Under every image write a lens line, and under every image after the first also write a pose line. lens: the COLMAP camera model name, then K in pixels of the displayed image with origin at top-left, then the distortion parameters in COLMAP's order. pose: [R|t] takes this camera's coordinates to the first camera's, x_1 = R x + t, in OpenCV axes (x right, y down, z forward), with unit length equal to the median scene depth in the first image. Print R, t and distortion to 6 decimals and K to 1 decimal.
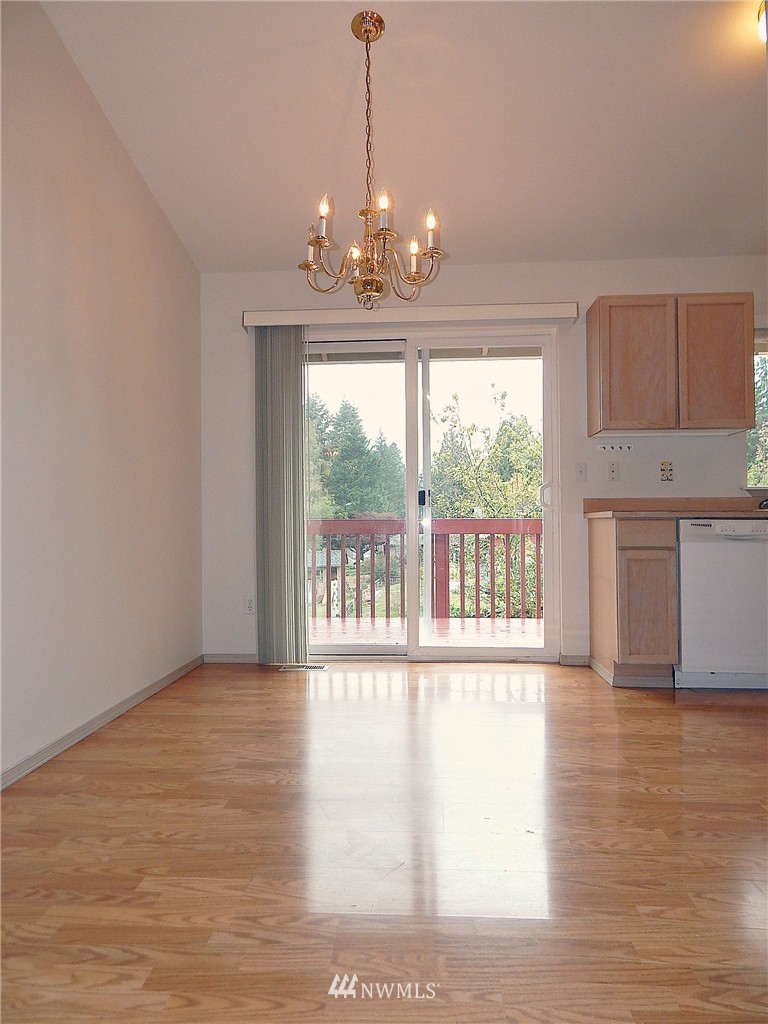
lens RADIAL K [[679.2, 0, 385.8], [0, 679.2, 513.0], [0, 0, 1]] dist [0.009334, -0.011669]
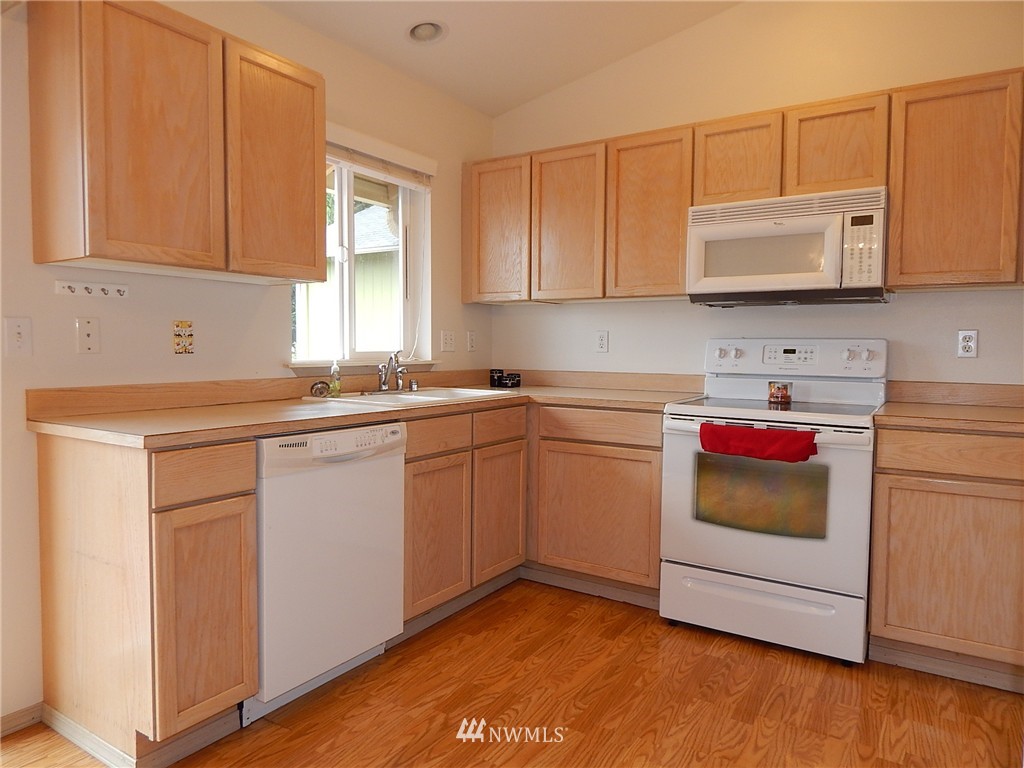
lens RADIAL K [[679.2, 0, 511.6], [0, 679.2, 380.3], [0, 0, 1]] dist [0.009334, -0.011669]
pose [[0.502583, -0.031903, 0.863940, 0.049015], [-0.020097, 0.998618, 0.048568, -0.064140], [-0.864295, -0.041772, 0.501247, 0.498604]]
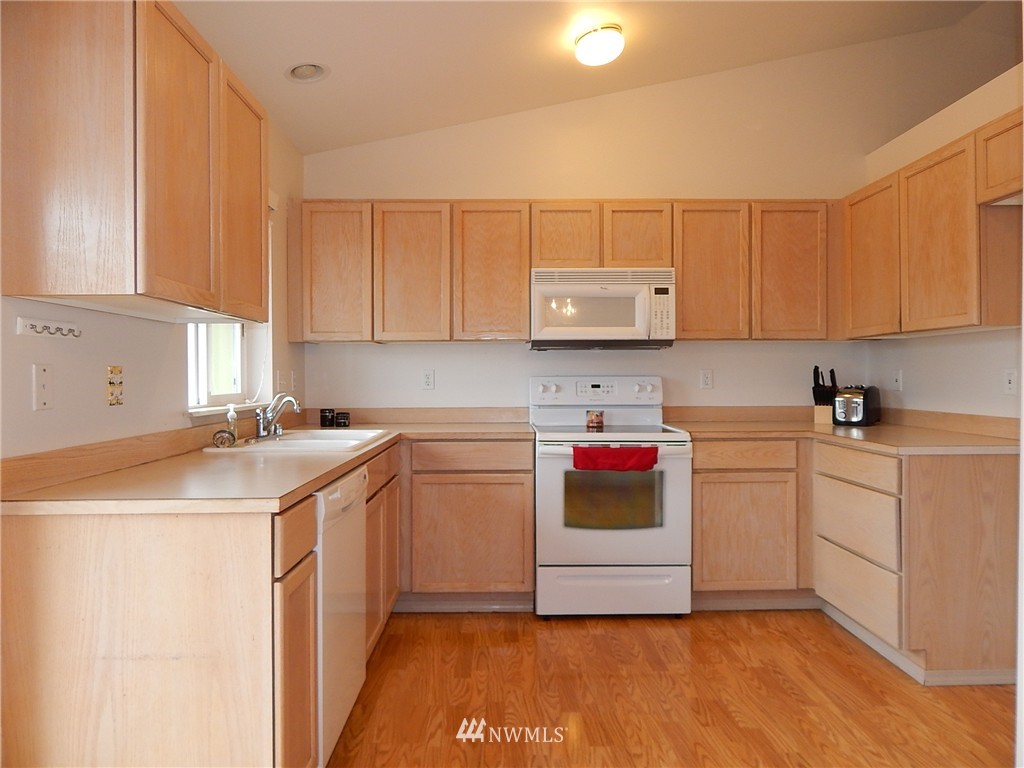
lens RADIAL K [[679.2, 0, 513.3], [0, 679.2, 381.4], [0, 0, 1]] dist [0.009334, -0.011669]
pose [[-0.066344, 0.000900, 0.997796, -0.104248], [-0.004435, 0.999989, -0.001197, -0.071376], [-0.997787, -0.004505, -0.066339, 0.813895]]
